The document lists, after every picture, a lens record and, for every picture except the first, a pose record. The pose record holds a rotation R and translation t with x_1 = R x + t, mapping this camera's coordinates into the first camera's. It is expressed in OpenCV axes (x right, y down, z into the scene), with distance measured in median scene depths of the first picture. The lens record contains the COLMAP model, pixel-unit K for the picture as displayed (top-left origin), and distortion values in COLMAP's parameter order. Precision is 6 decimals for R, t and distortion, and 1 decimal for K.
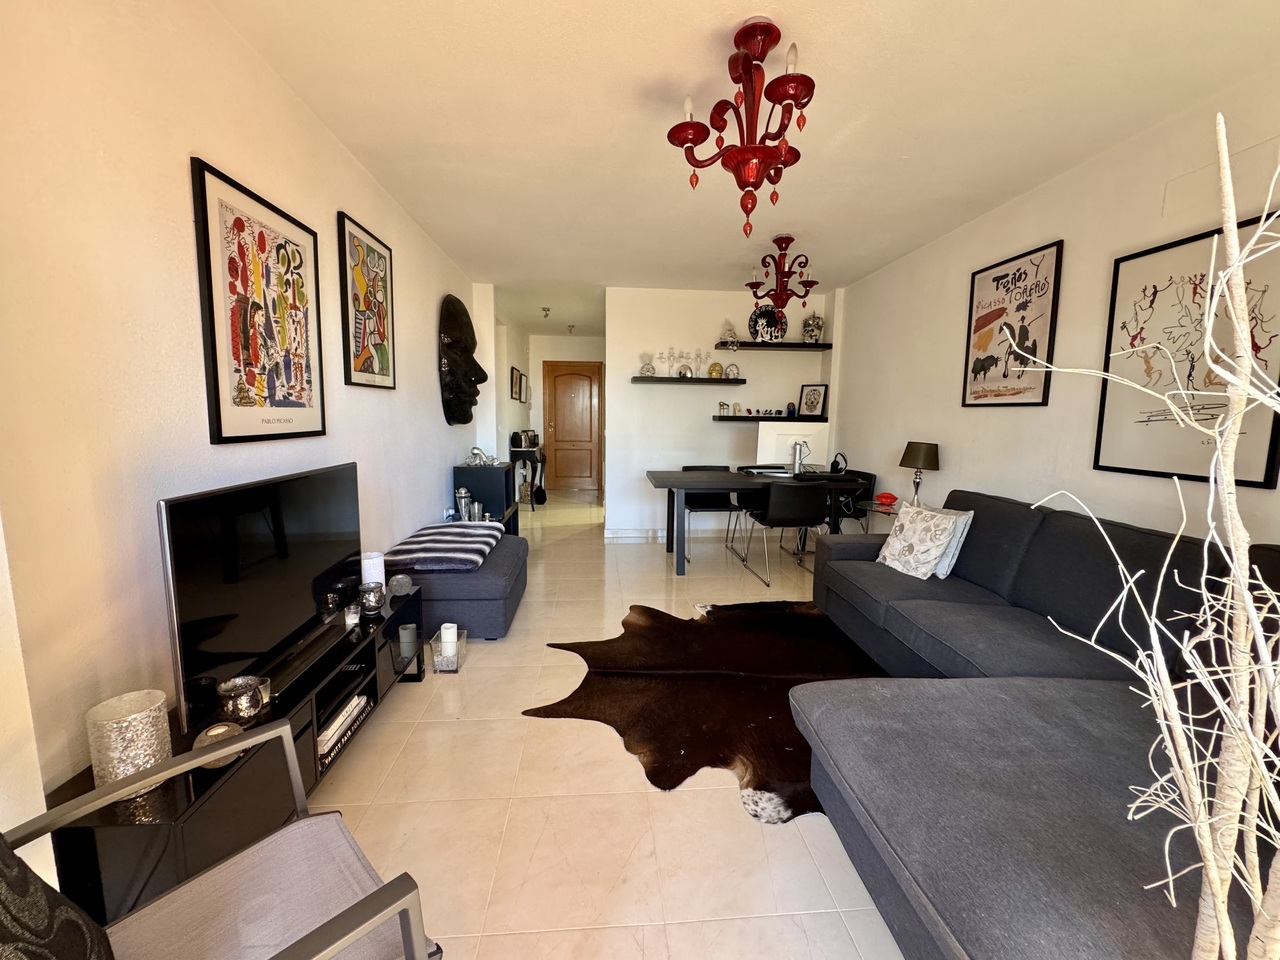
lens RADIAL K [[512.0, 0, 637.5], [0, 512.0, 480.5], [0, 0, 1]] dist [-0.003036, 0.000305]
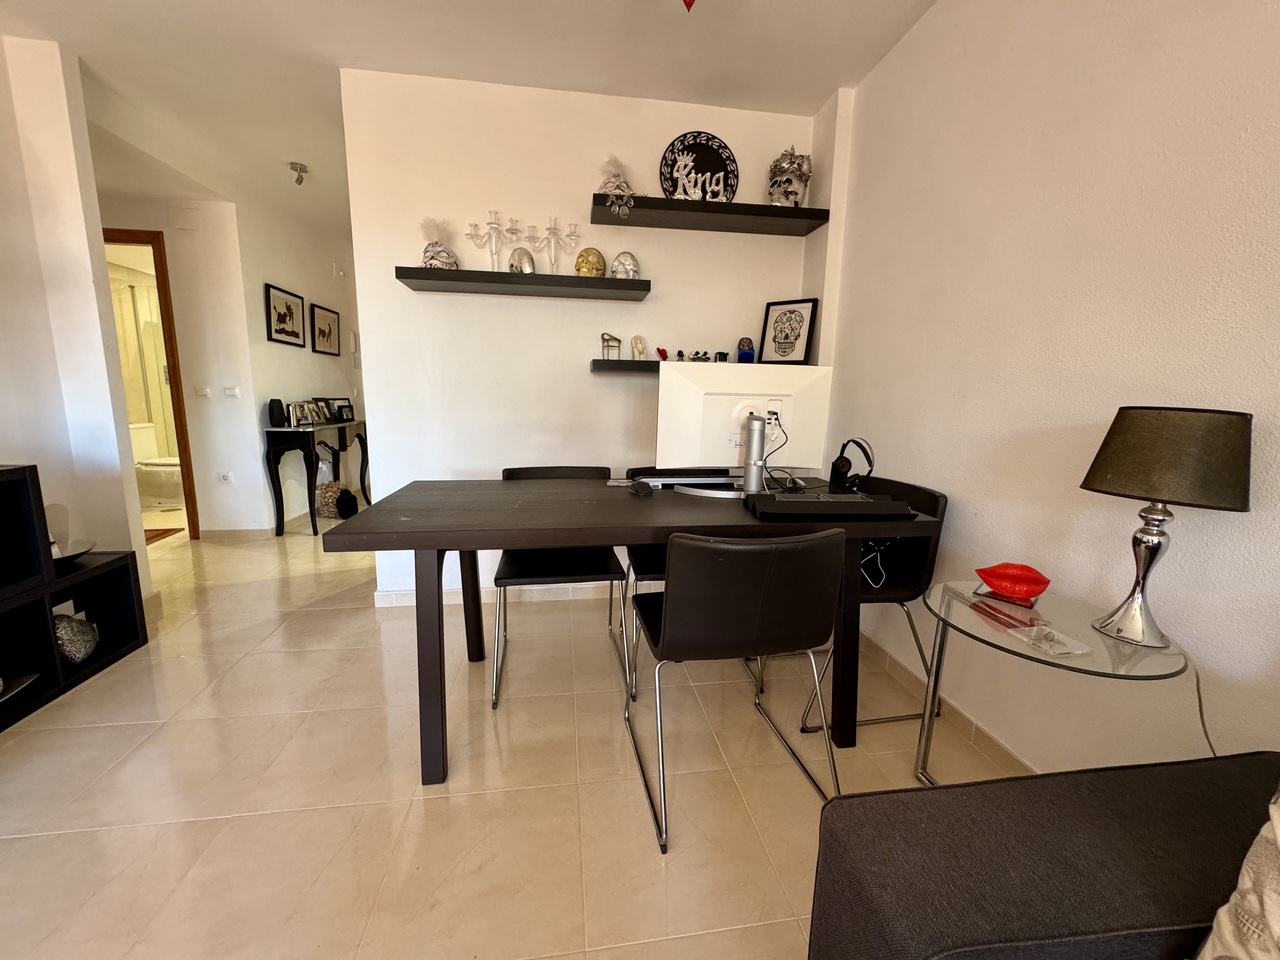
lens RADIAL K [[512.0, 0, 642.4], [0, 512.0, 483.9], [0, 0, 1]] dist [-0.003036, 0.000305]
pose [[0.997189, -0.008381, 0.074459, 0.166219], [0.004795, 0.998826, 0.048209, -0.033620], [-0.074776, -0.047717, 0.996058, 0.517677]]
